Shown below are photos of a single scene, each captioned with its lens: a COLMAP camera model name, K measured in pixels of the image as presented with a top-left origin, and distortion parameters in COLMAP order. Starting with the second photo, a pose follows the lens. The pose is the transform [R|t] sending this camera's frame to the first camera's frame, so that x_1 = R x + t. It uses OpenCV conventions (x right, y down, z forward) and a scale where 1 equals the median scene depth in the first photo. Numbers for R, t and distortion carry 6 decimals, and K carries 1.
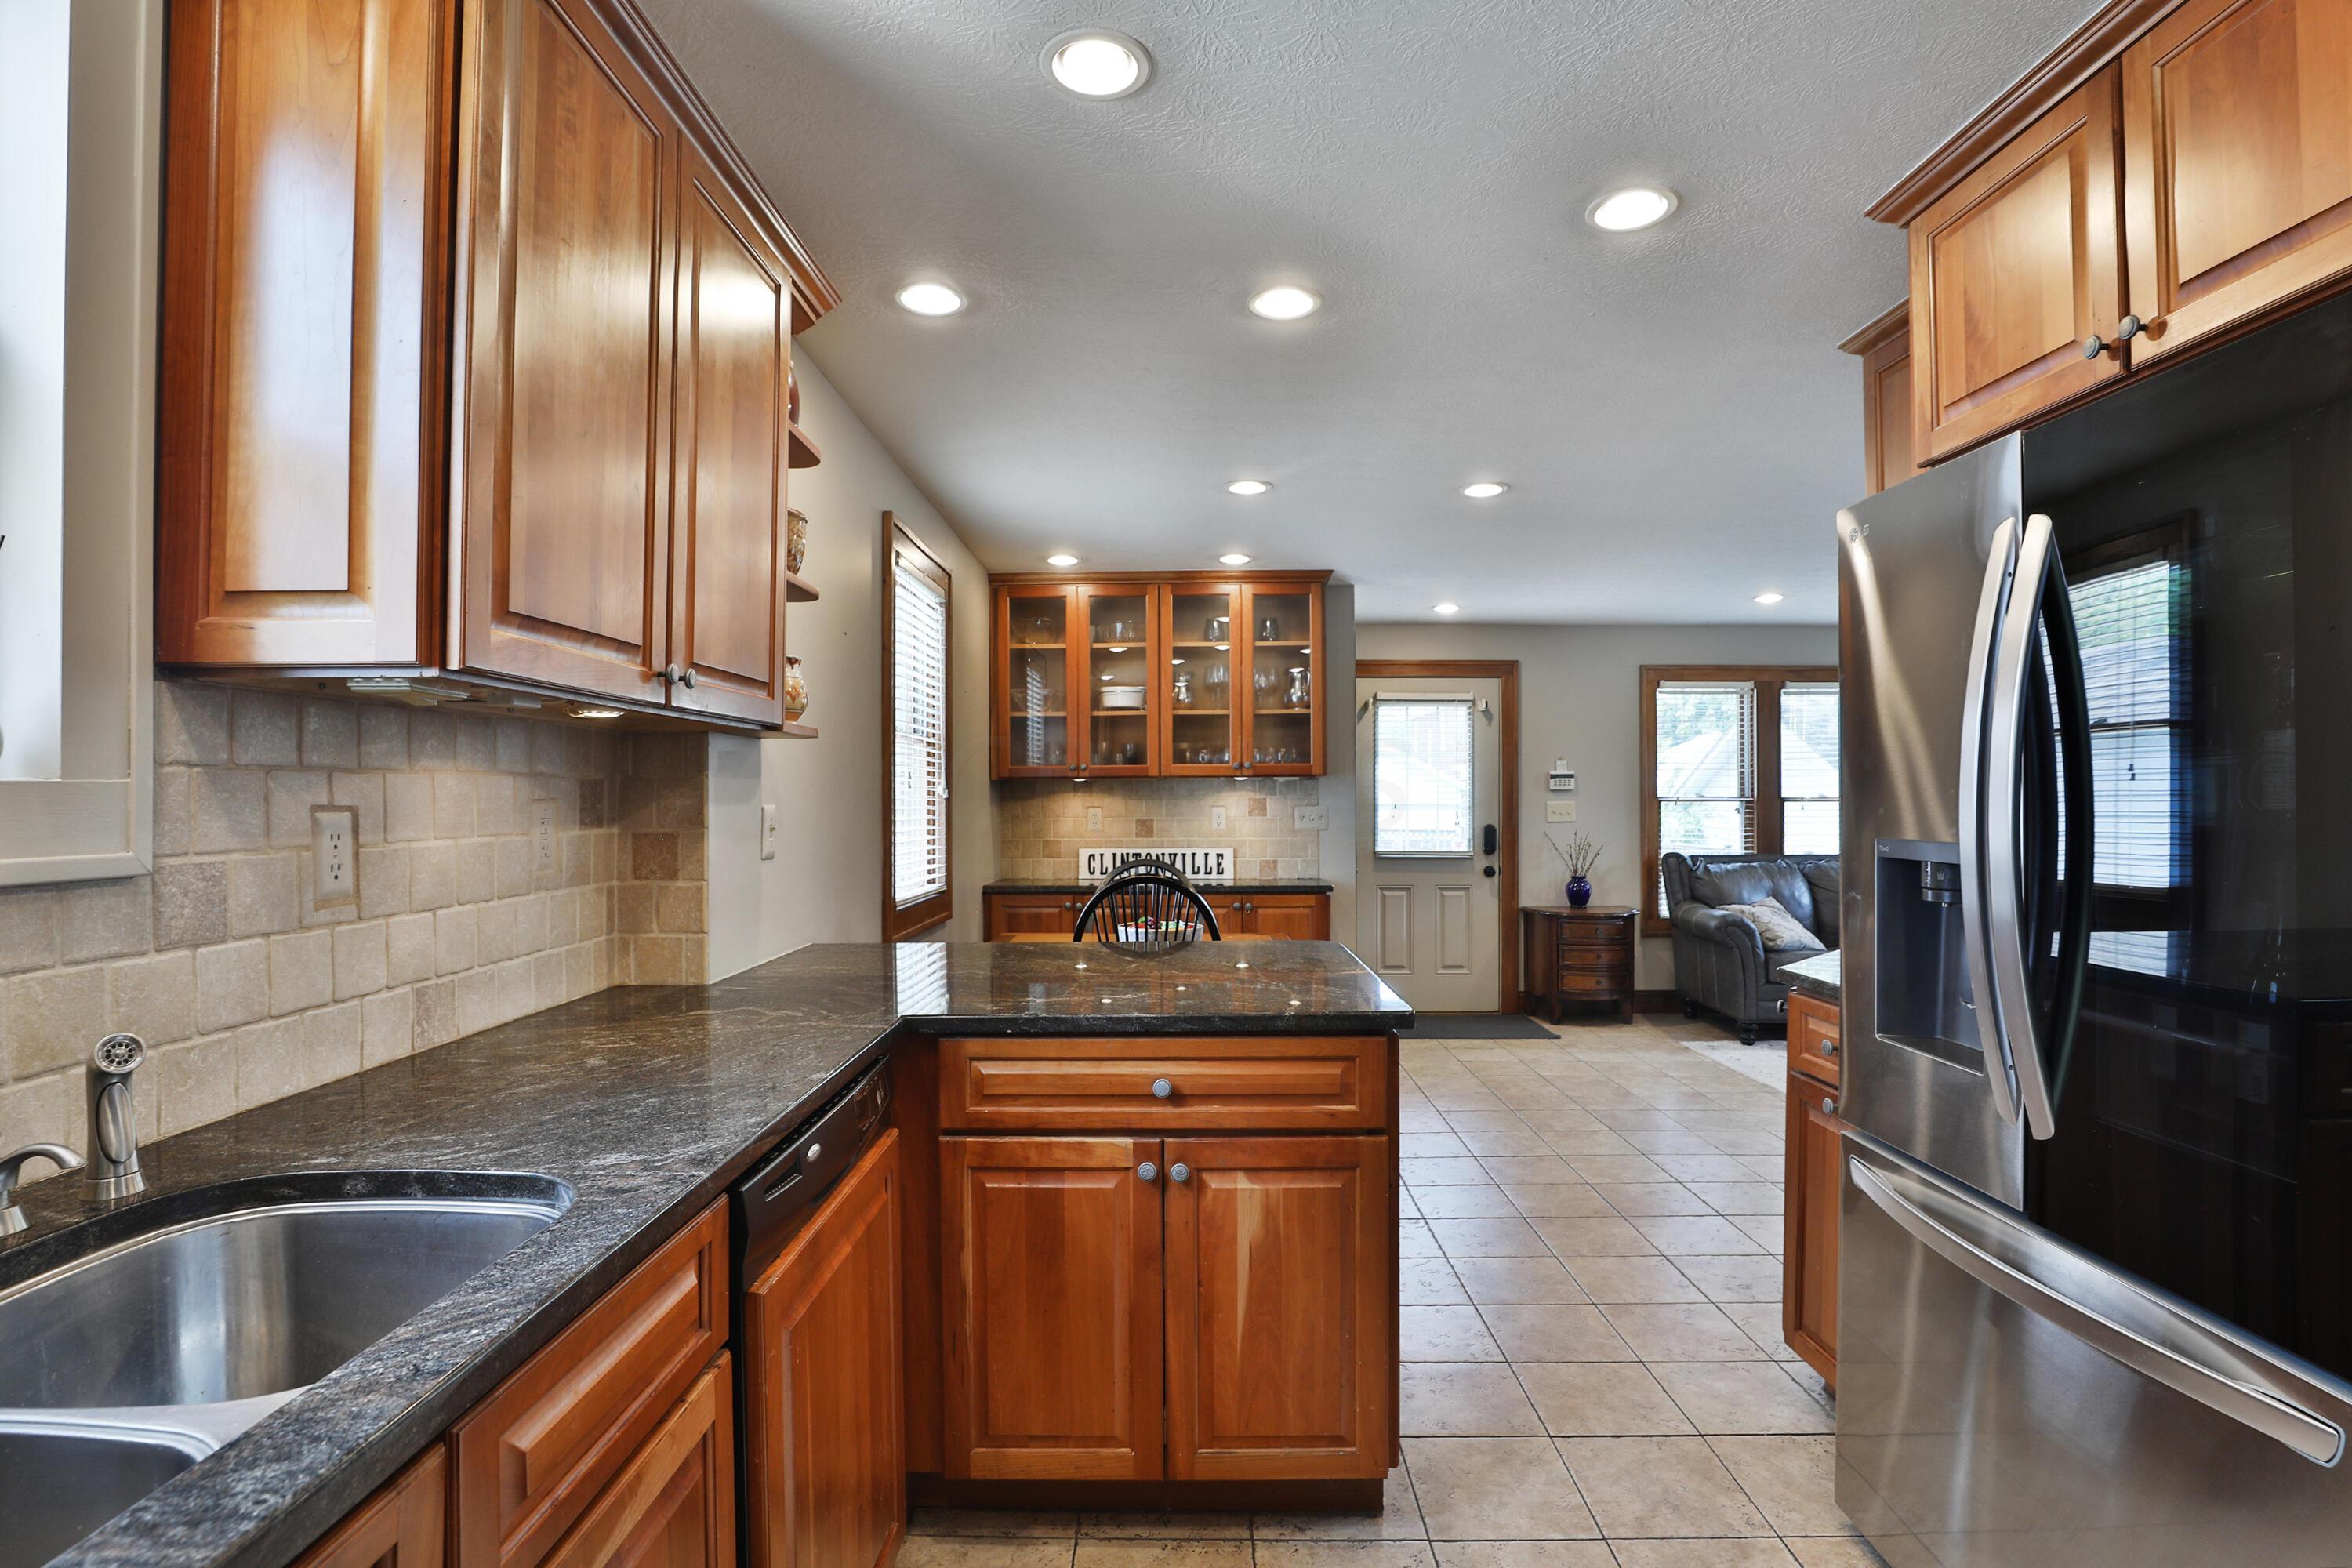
lens RADIAL K [[1127.7, 0, 1172.6], [0, 1127.7, 845.5], [0, 0, 1]] dist [-0.032283, 0.000089]
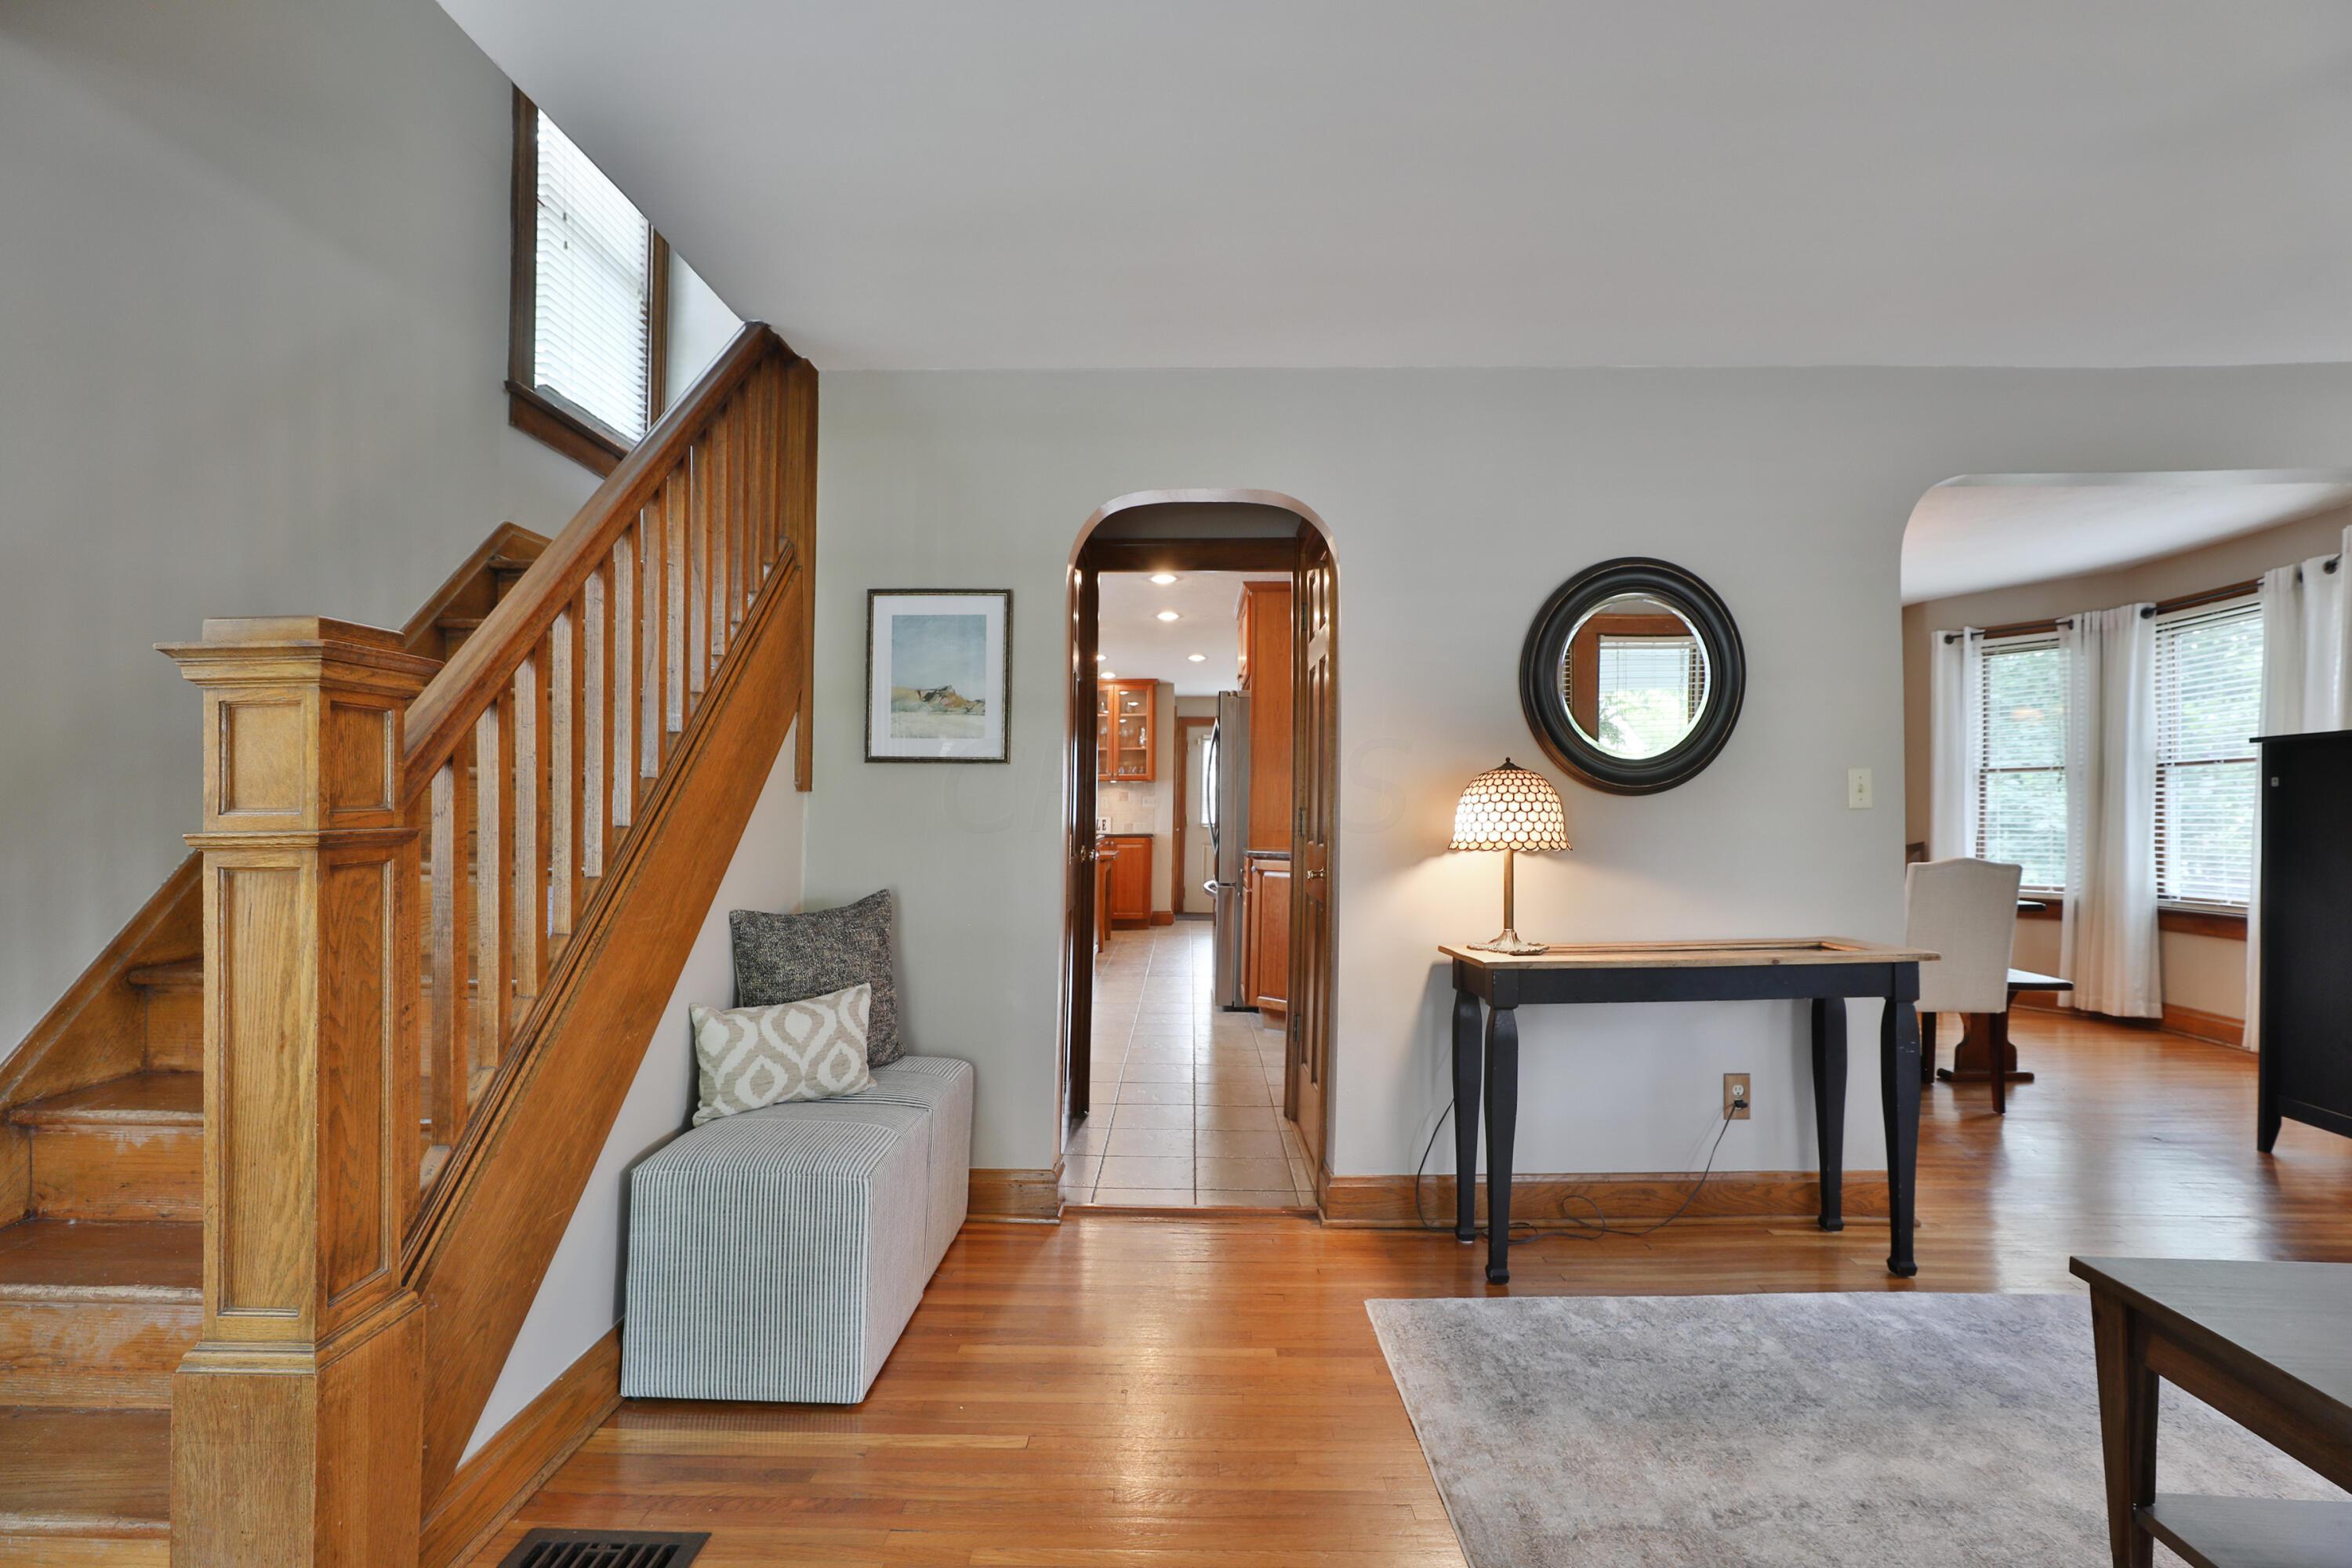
lens RADIAL K [[1102.0, 0, 1141.3], [0, 1102.0, 819.4], [0, 0, 1]] dist [-0.022887, 0.000125]
pose [[0.999676, 0.002574, -0.025309, 0.153737], [-0.003360, 0.999511, -0.031079, 0.065667], [0.025217, 0.031154, 0.999196, -0.919525]]
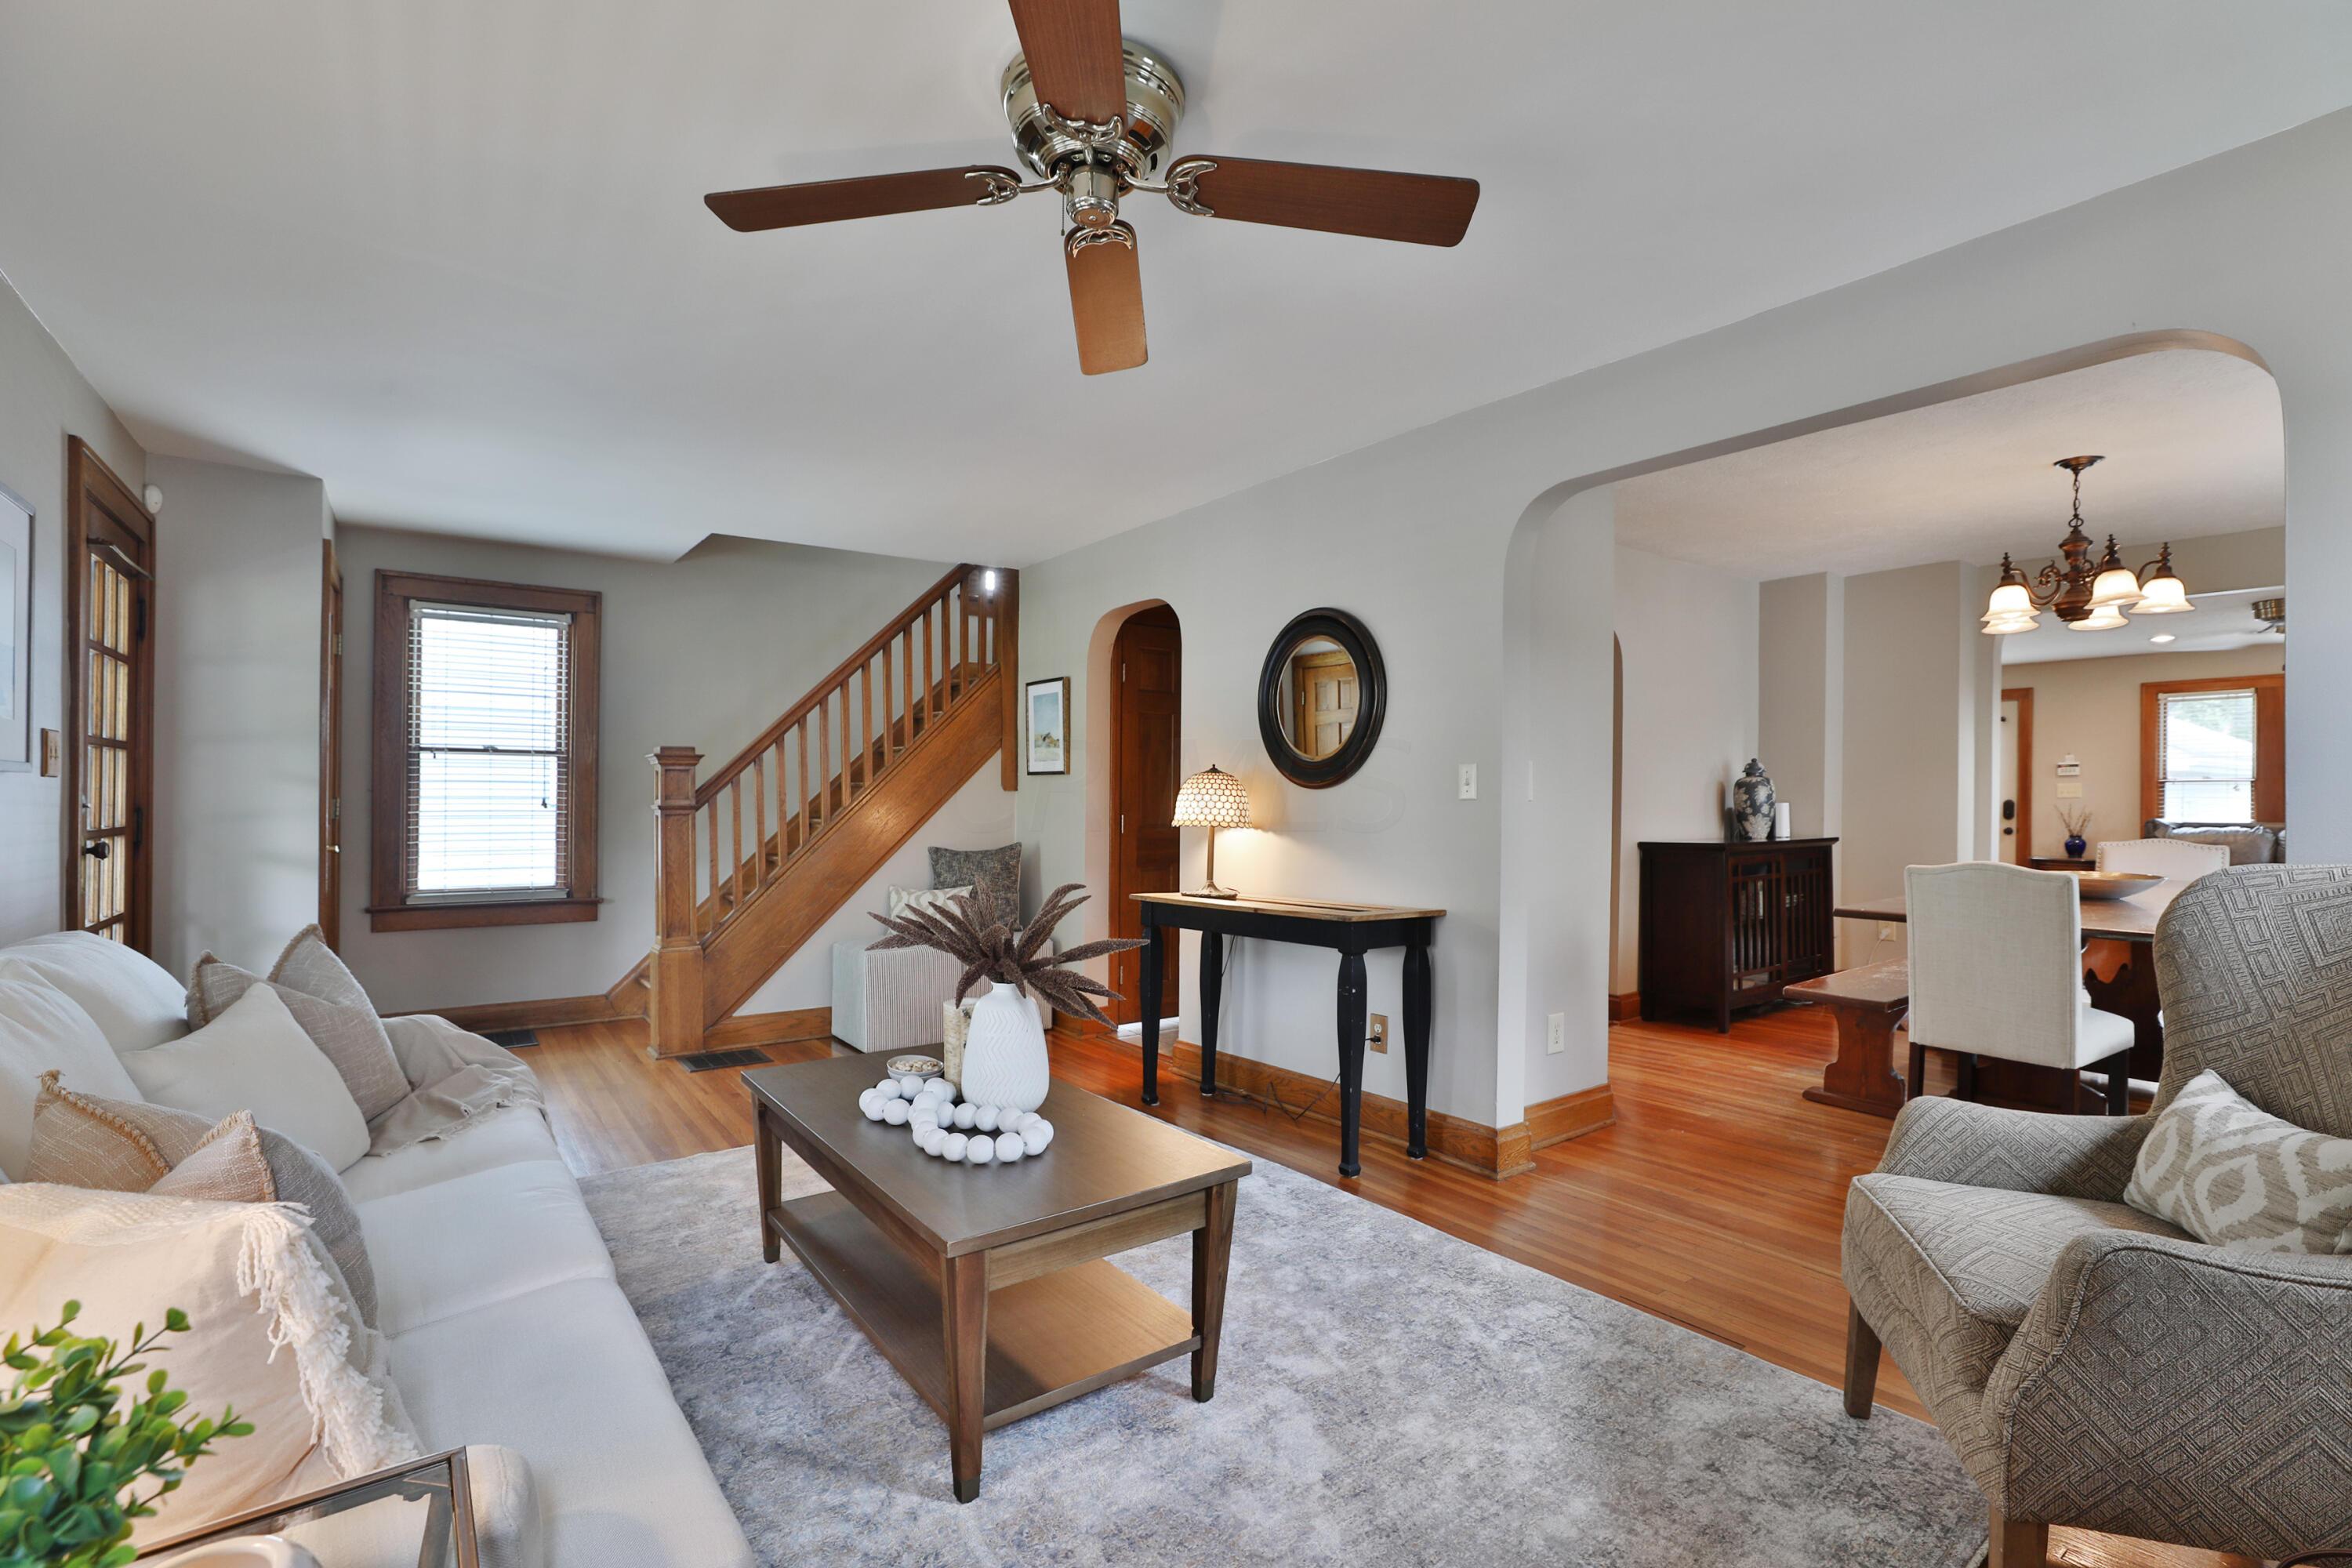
lens RADIAL K [[1056.0, 0, 1170.7], [0, 1056.0, 807.4], [0, 0, 1]] dist [-0.011533, -0.000083]
pose [[0.595415, 0.008505, -0.803373, 0.883652], [-0.034472, 0.999294, -0.014970, 0.061215], [0.802678, 0.036607, 0.595288, -0.856660]]
